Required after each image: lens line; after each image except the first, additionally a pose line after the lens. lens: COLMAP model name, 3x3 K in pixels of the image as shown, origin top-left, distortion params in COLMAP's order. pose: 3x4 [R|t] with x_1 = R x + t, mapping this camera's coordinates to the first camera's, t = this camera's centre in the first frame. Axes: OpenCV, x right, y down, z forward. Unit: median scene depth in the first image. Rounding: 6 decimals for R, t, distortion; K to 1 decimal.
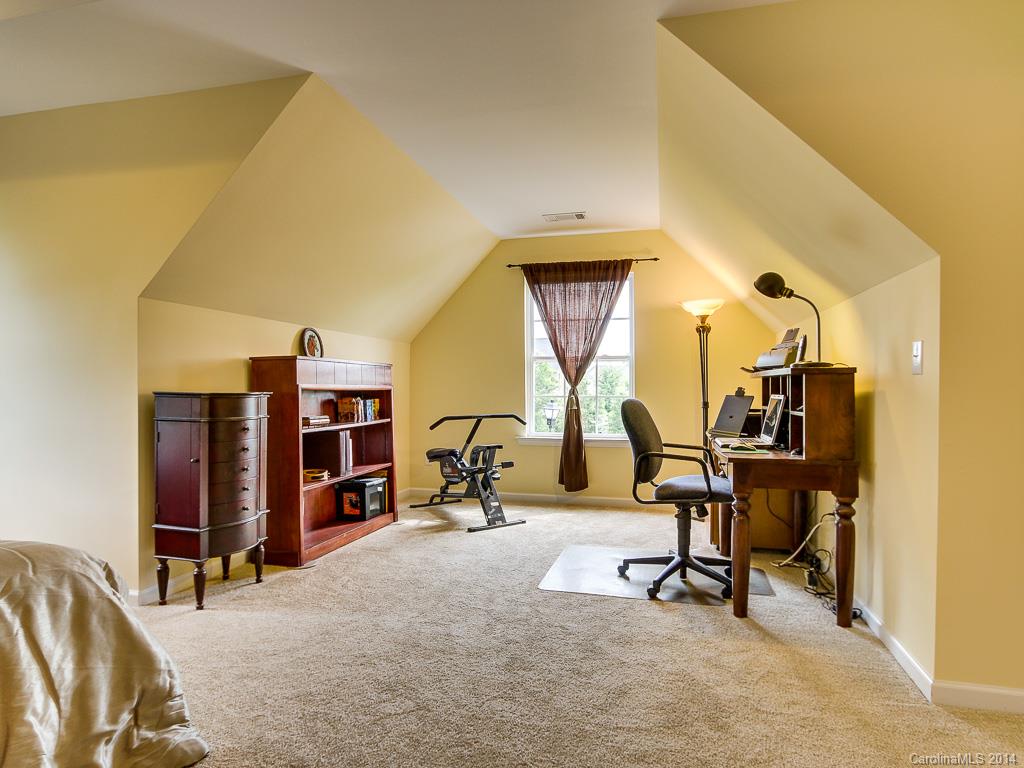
lens RADIAL K [[444.3, 0, 512.2], [0, 444.3, 387.1], [0, 0, 1]] dist [-0.016823, 0.000209]
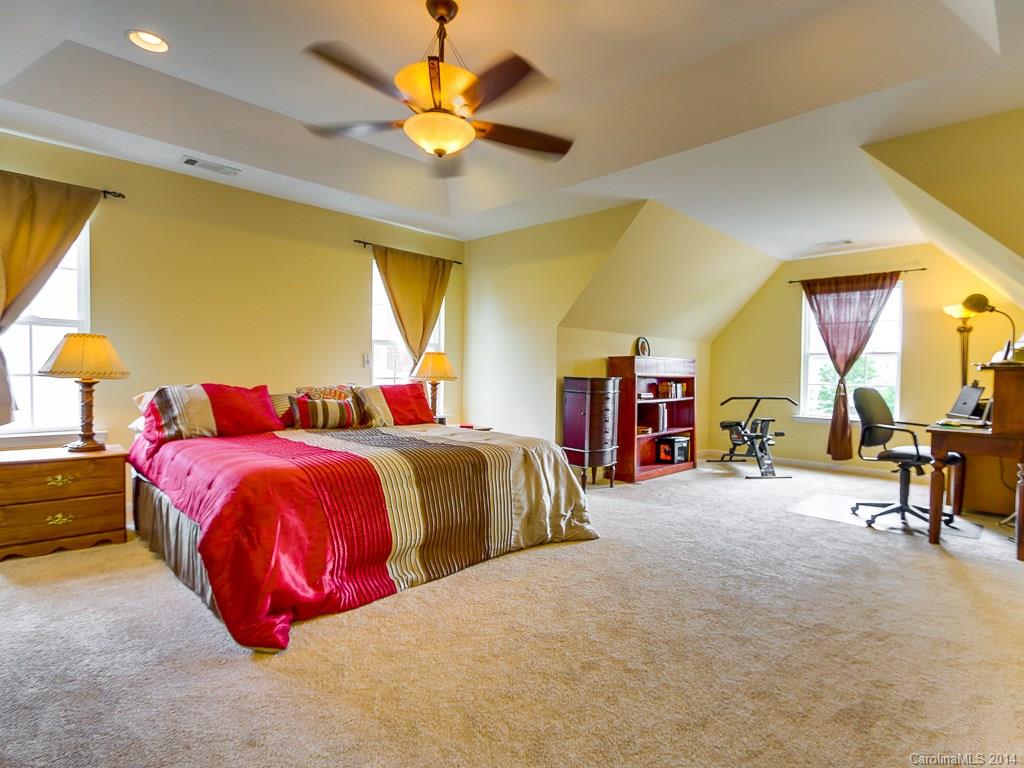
lens RADIAL K [[525.1, 0, 512.7], [0, 525.1, 398.3], [0, 0, 1]] dist [-0.000904, 0.000291]
pose [[0.801767, 0.038486, -0.596397, 0.300532], [-0.009499, 0.998619, 0.051672, -0.009126], [0.597562, -0.035763, 0.801025, -0.792137]]
